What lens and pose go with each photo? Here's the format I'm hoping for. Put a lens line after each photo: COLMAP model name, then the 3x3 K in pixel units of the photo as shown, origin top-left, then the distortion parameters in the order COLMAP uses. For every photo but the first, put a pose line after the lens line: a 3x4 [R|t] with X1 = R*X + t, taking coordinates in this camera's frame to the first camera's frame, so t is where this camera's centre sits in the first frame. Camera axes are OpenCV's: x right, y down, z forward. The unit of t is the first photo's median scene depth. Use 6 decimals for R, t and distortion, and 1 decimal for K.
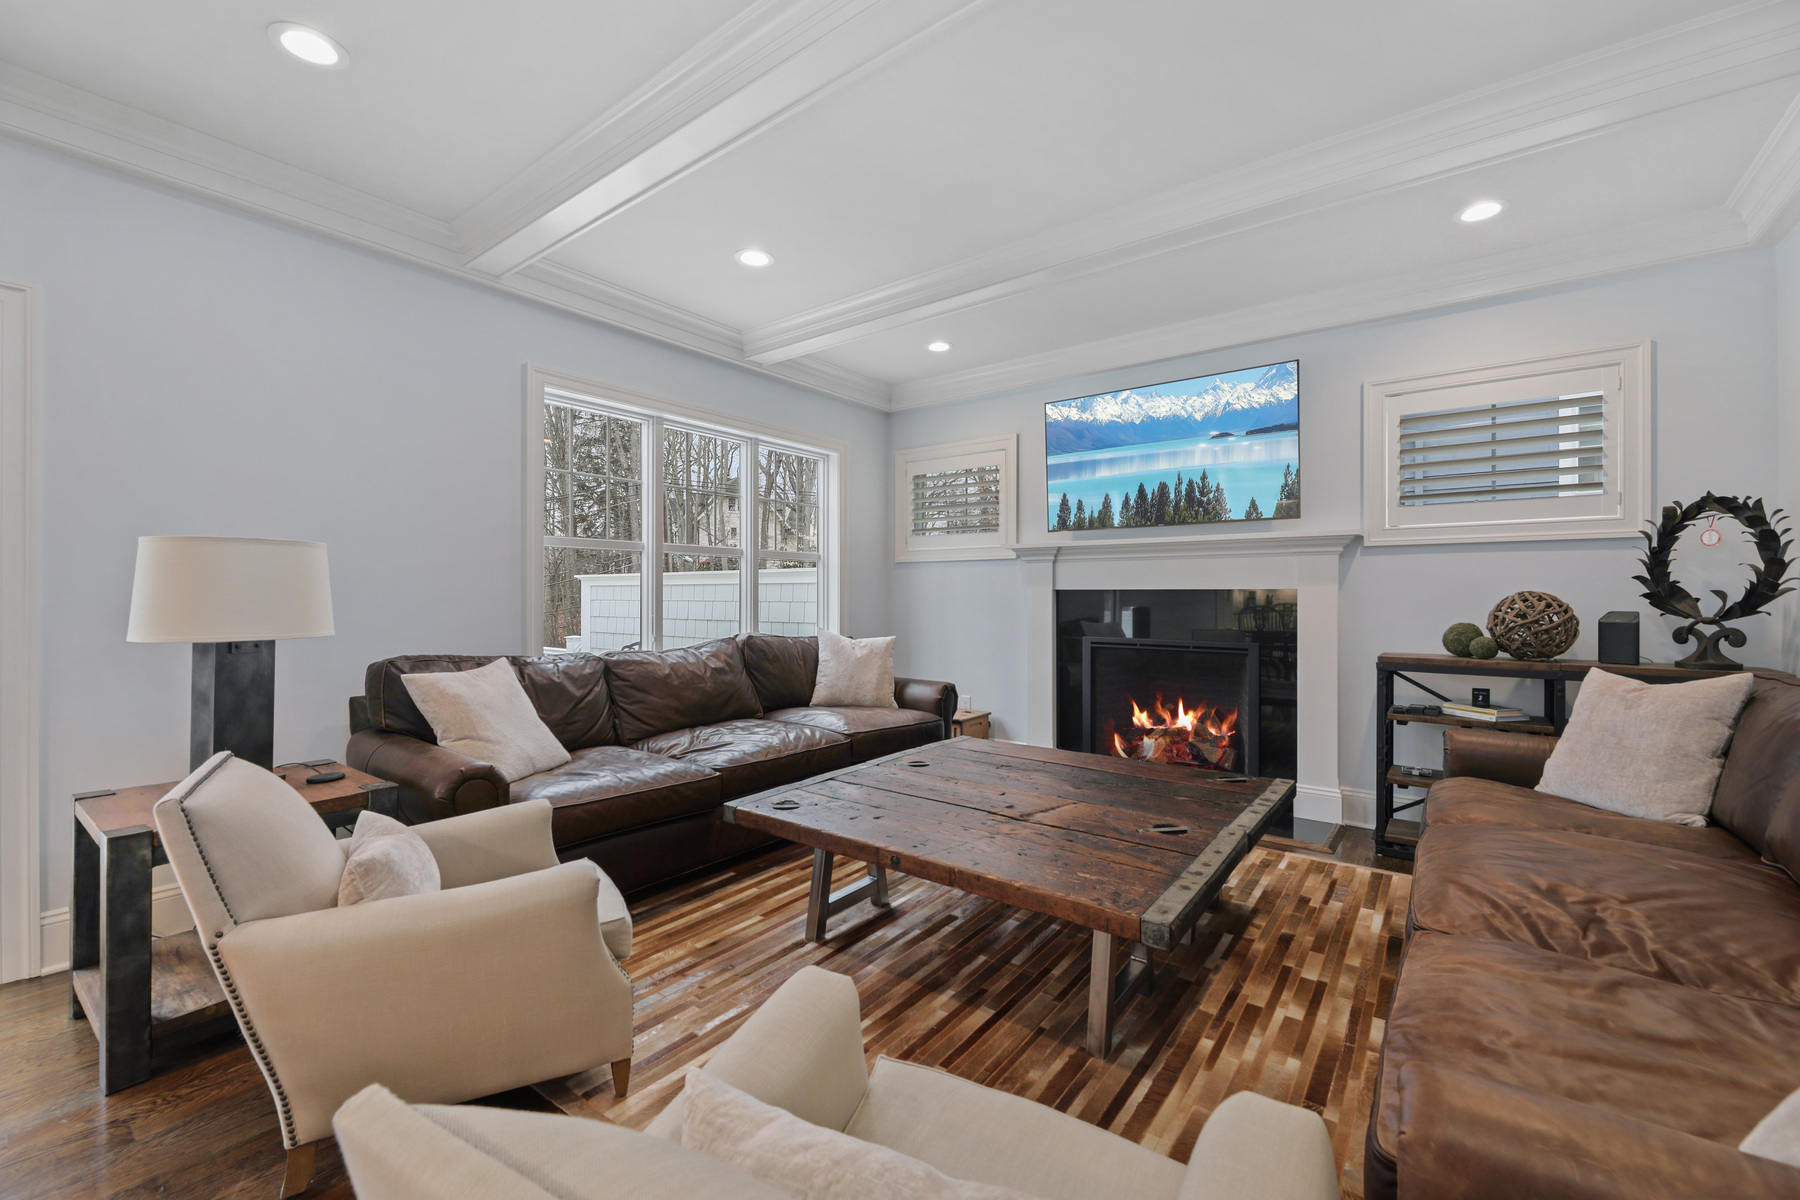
lens RADIAL K [[735.7, 0, 910.5], [0, 735.7, 594.4], [0, 0, 1]] dist [-0.003980, -0.001103]
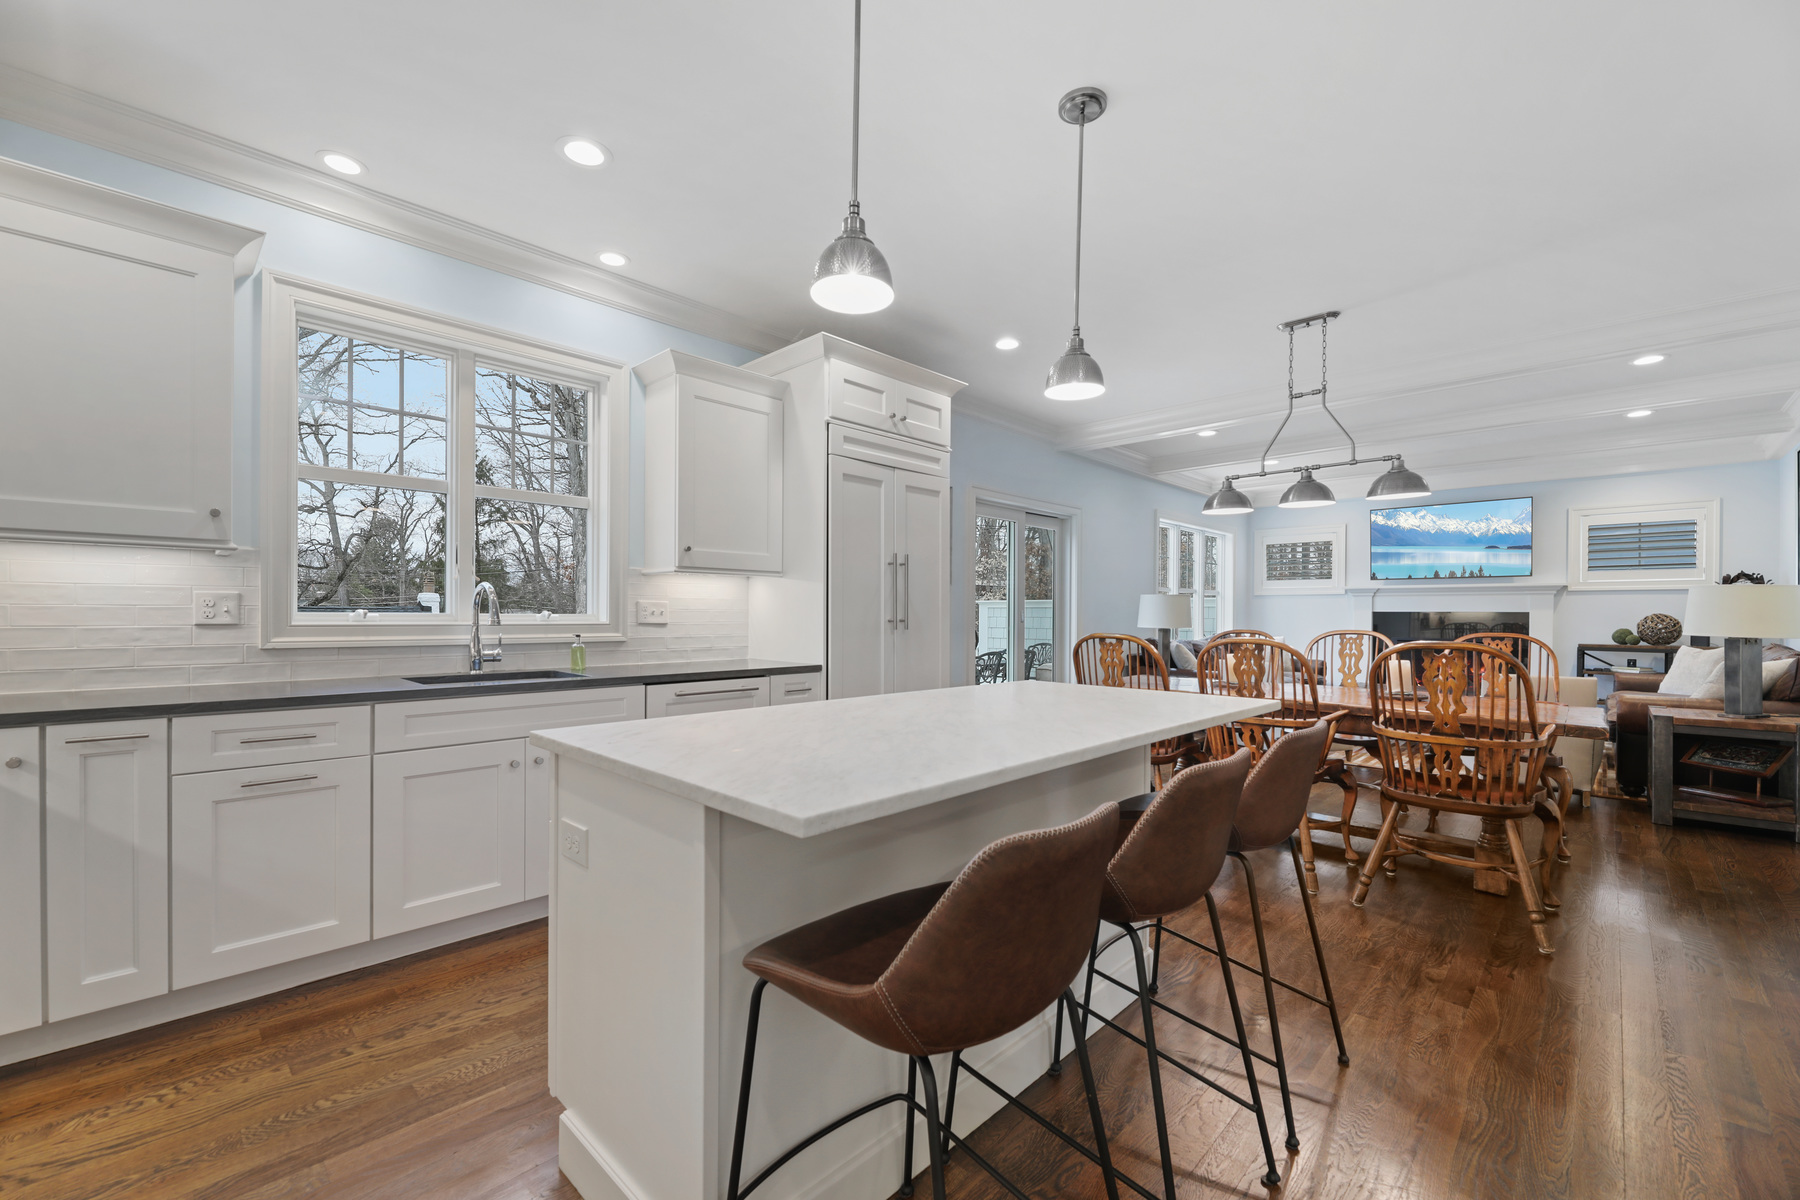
lens RADIAL K [[735.7, 0, 890.9], [0, 735.7, 614.7], [0, 0, 1]] dist [-0.003980, -0.001103]
pose [[0.991244, 0.005717, -0.131920, -0.989638], [-0.005602, 0.999984, 0.001243, 0.007378], [0.131925, -0.000493, 0.991260, -1.279292]]
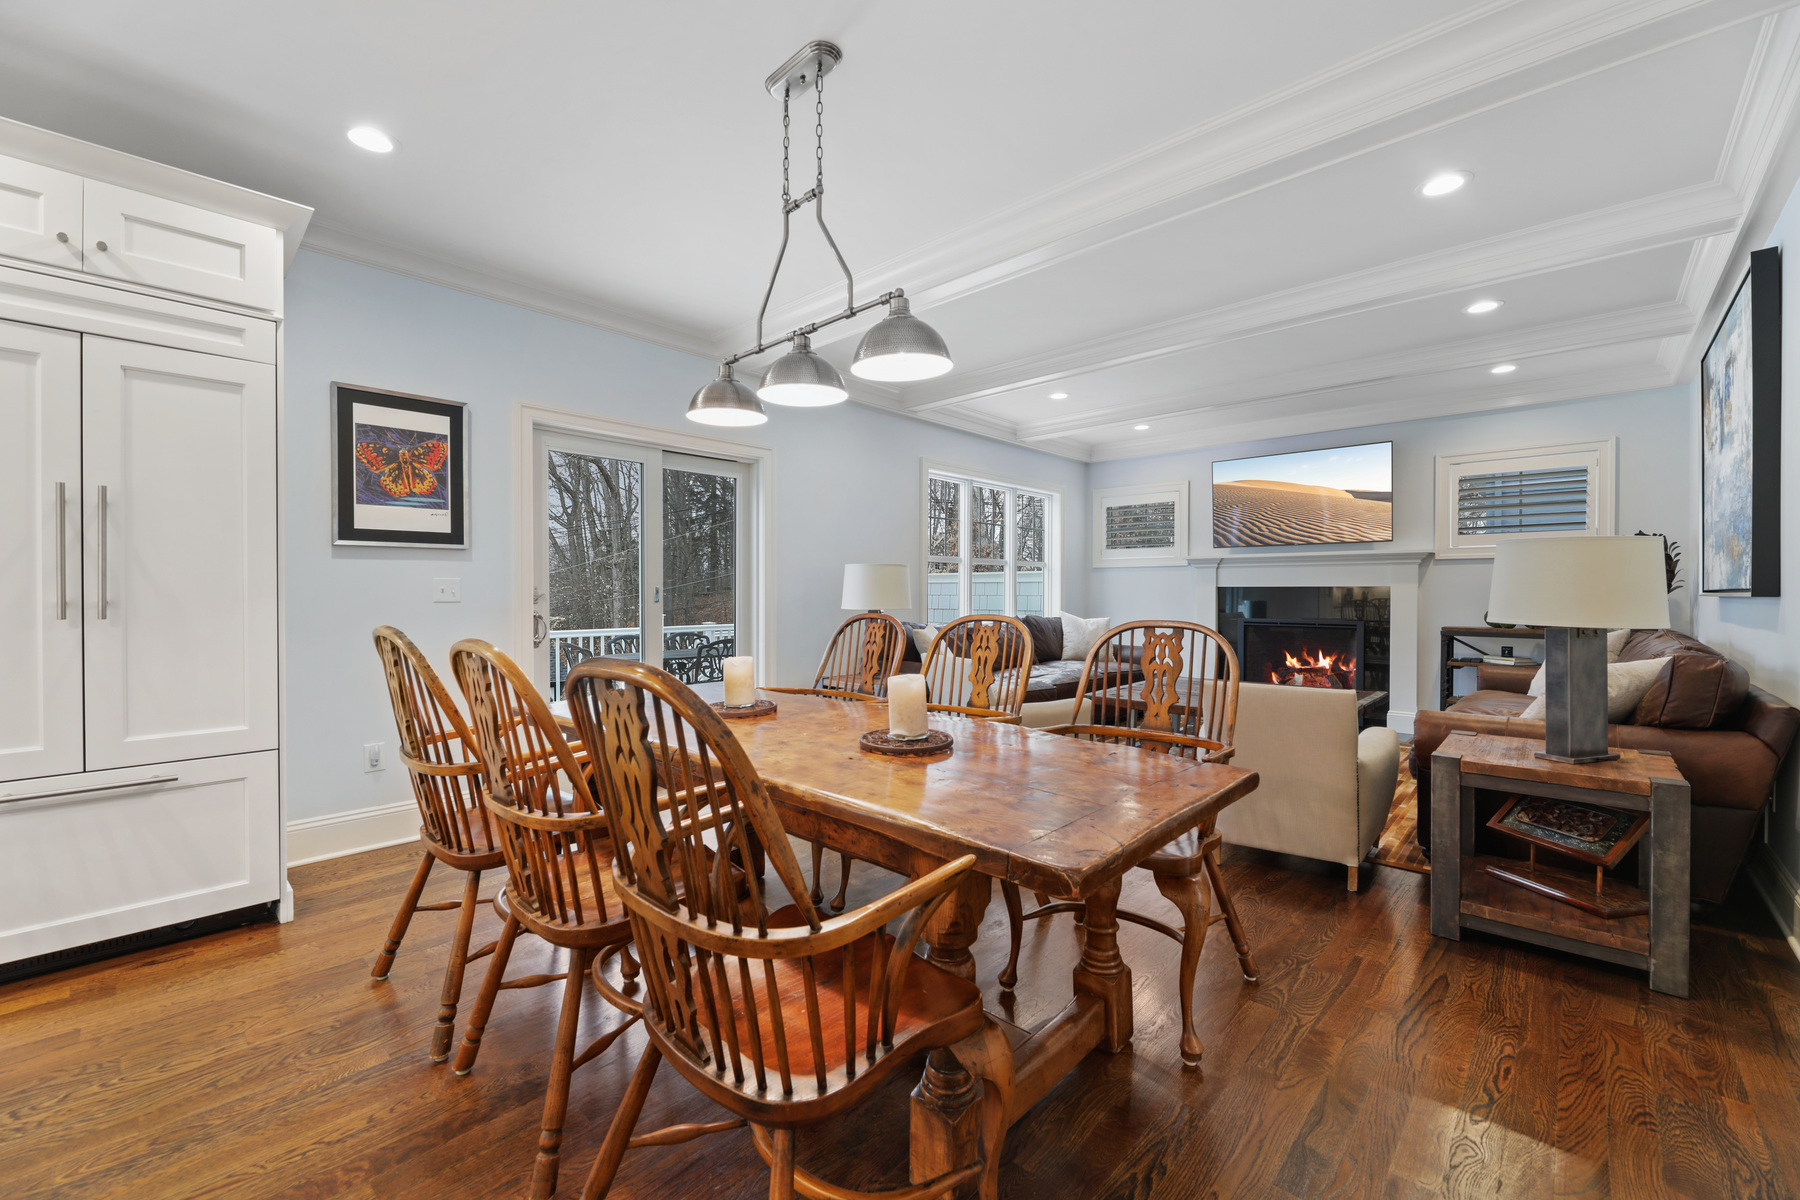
lens RADIAL K [[735.7, 0, 899.3], [0, 735.7, 592.1], [0, 0, 1]] dist [-0.003980, -0.001103]
pose [[0.994272, 0.002029, -0.106859, -0.374830], [-0.001906, 0.999997, 0.001248, 0.005094], [0.106862, -0.001037, 0.994273, -0.721493]]
